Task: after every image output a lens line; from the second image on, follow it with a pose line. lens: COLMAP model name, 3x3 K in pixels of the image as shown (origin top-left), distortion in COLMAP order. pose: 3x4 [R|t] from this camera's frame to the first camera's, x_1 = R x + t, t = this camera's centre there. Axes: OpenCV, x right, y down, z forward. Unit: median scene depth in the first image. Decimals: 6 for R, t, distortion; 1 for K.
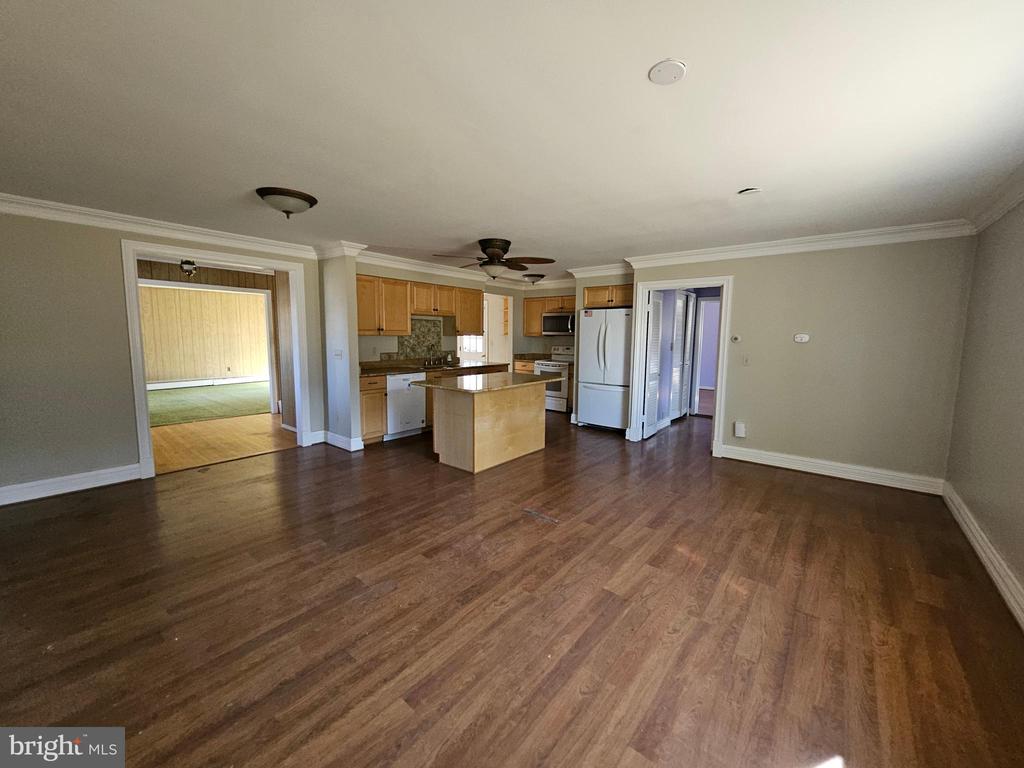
lens RADIAL K [[408.1, 0, 517.9], [0, 408.1, 384.4], [0, 0, 1]] dist [0.003450, -0.002931]
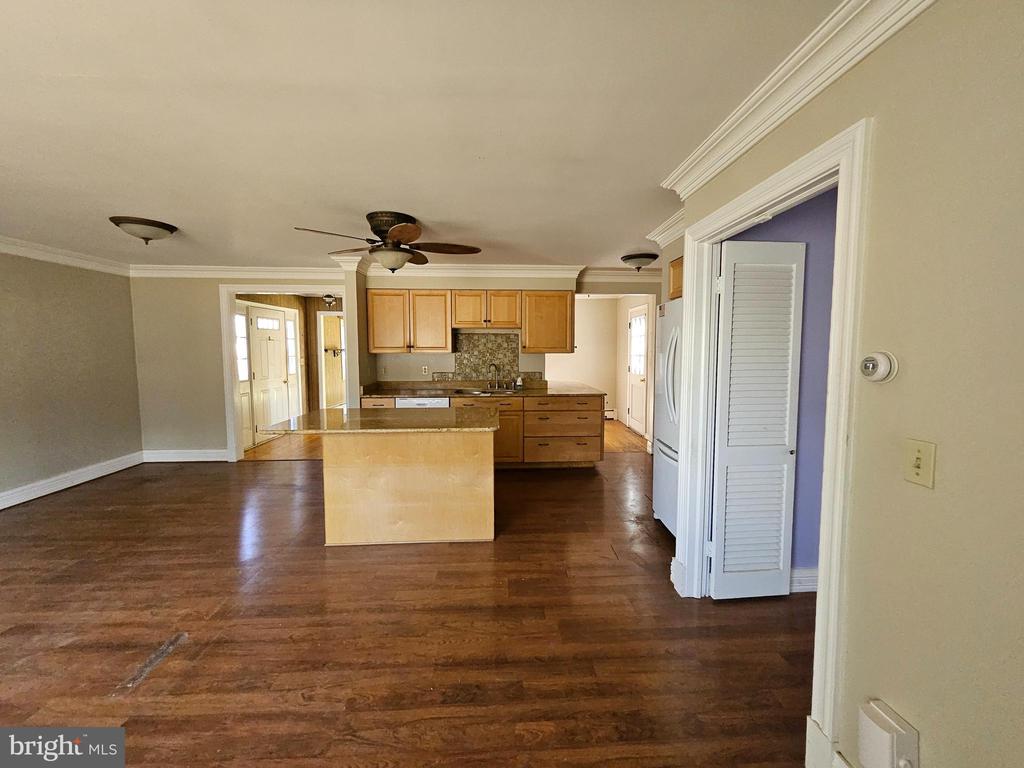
lens RADIAL K [[408.1, 0, 519.3], [0, 408.1, 375.1], [0, 0, 1]] dist [0.003450, -0.002931]
pose [[0.665017, 0.038343, -0.745844, 0.825221], [-0.084752, 0.996104, -0.024359, -0.115591], [0.742004, 0.079411, 0.665675, 0.963974]]
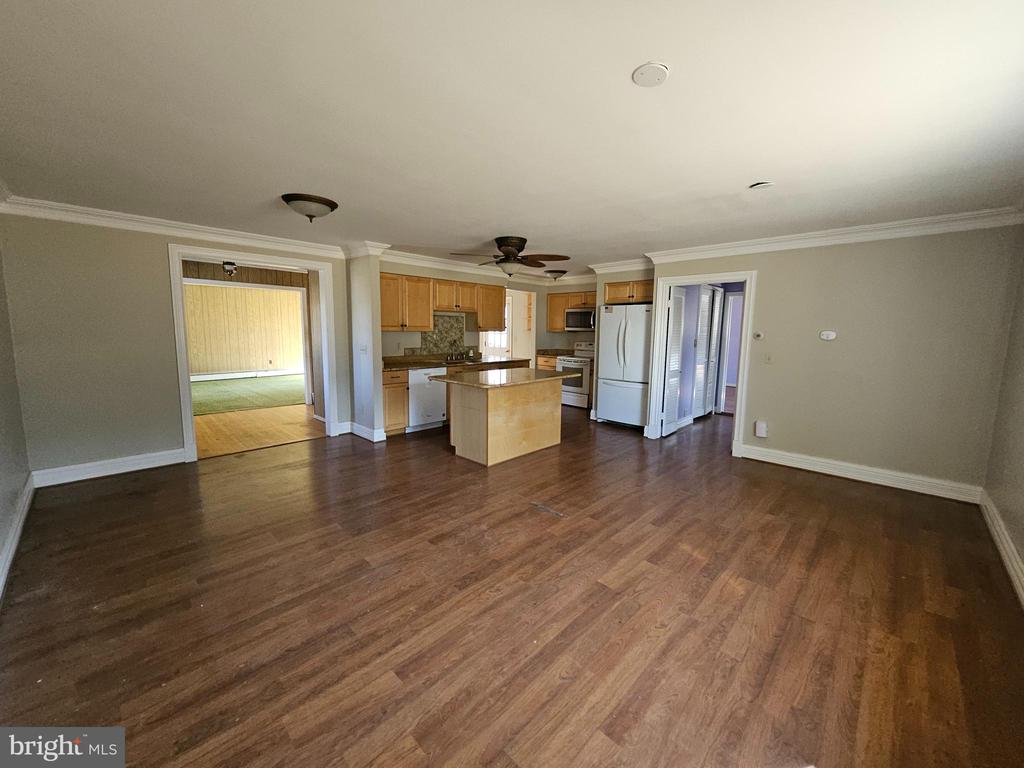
lens RADIAL K [[408.1, 0, 517.1], [0, 408.1, 383.1], [0, 0, 1]] dist [0.003450, -0.002931]
pose [[0.996618, 0.012445, -0.081225, 0.061388], [-0.011667, 0.999881, 0.010053, -0.002748], [0.081341, -0.009071, 0.996645, -0.020896]]
